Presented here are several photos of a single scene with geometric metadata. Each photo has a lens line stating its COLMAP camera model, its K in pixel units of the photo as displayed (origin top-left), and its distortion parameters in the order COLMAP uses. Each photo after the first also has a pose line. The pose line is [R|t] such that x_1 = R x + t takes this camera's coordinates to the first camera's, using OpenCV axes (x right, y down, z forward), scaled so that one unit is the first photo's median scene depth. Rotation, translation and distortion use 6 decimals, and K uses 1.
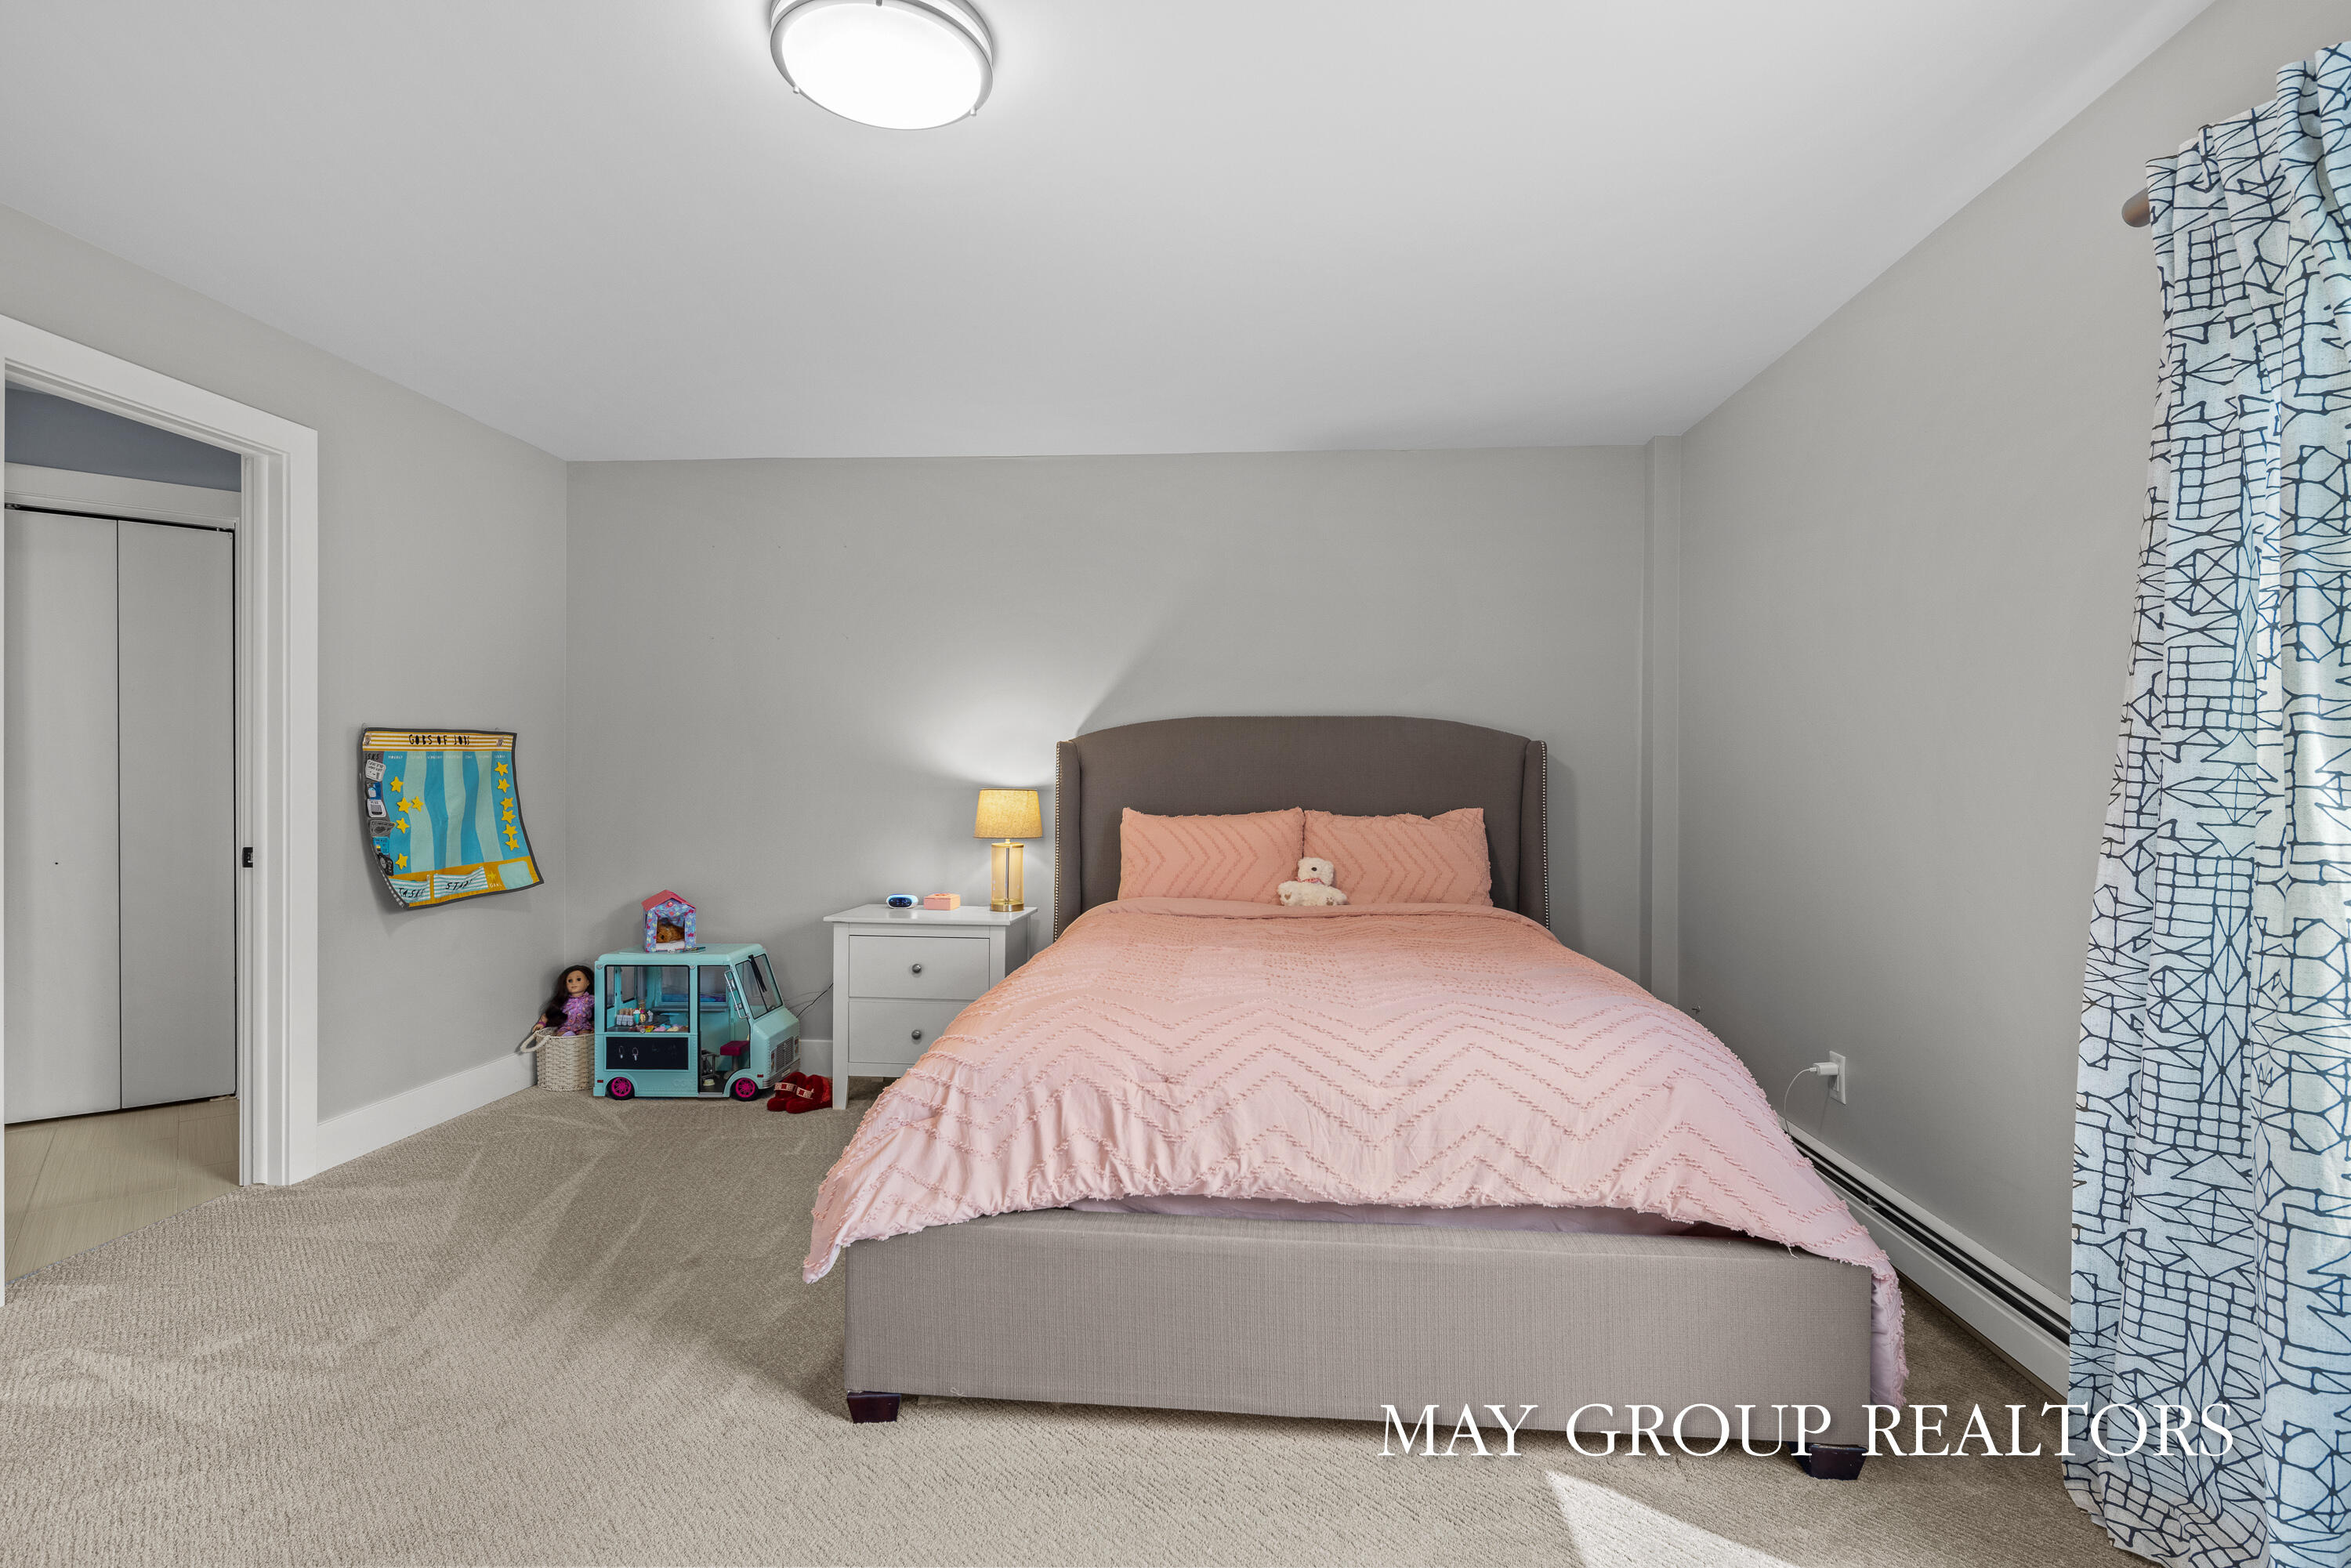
lens RADIAL K [[1149.0, 0, 1175.5], [0, 1149.0, 784.0], [0, 0, 1]] dist [0.000970, -0.000150]
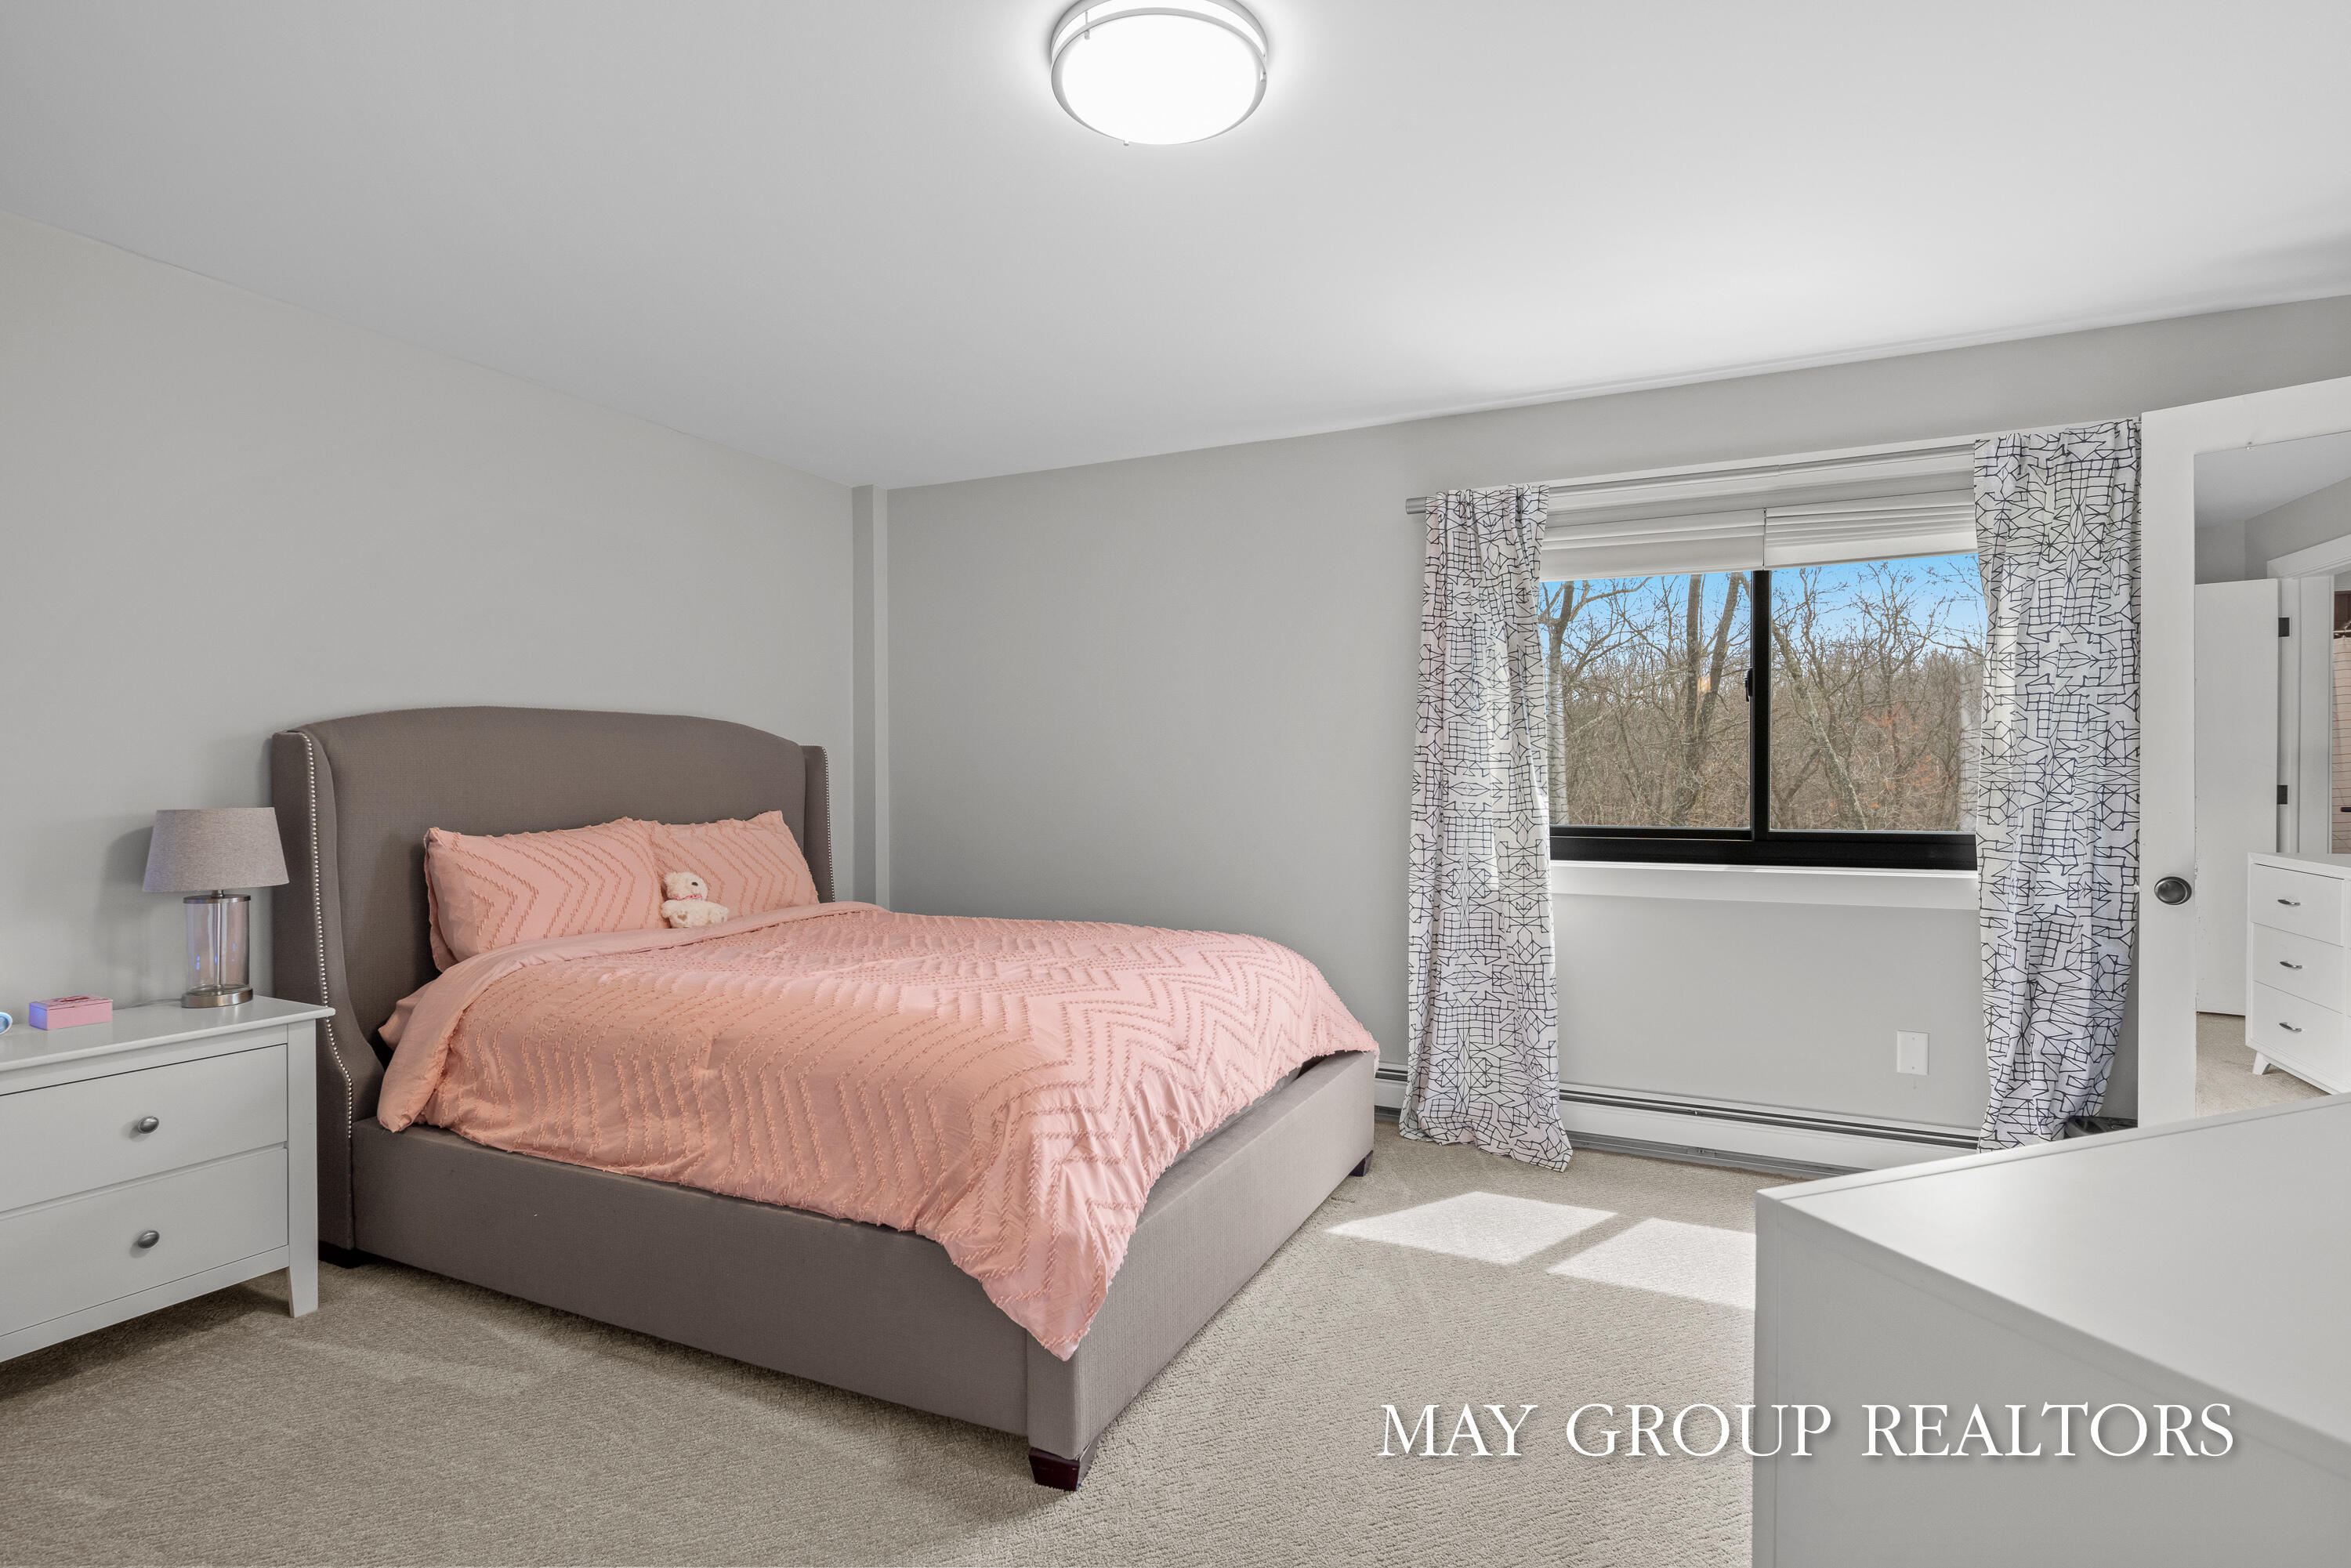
lens RADIAL K [[1149.0, 0, 1175.5], [0, 1149.0, 784.0], [0, 0, 1]] dist [0.000970, -0.000150]
pose [[0.340145, -0.009557, 0.940324, -0.613609], [0.006977, 0.999946, 0.007639, -0.010166], [-0.940347, 0.003962, 0.340194, 0.336501]]
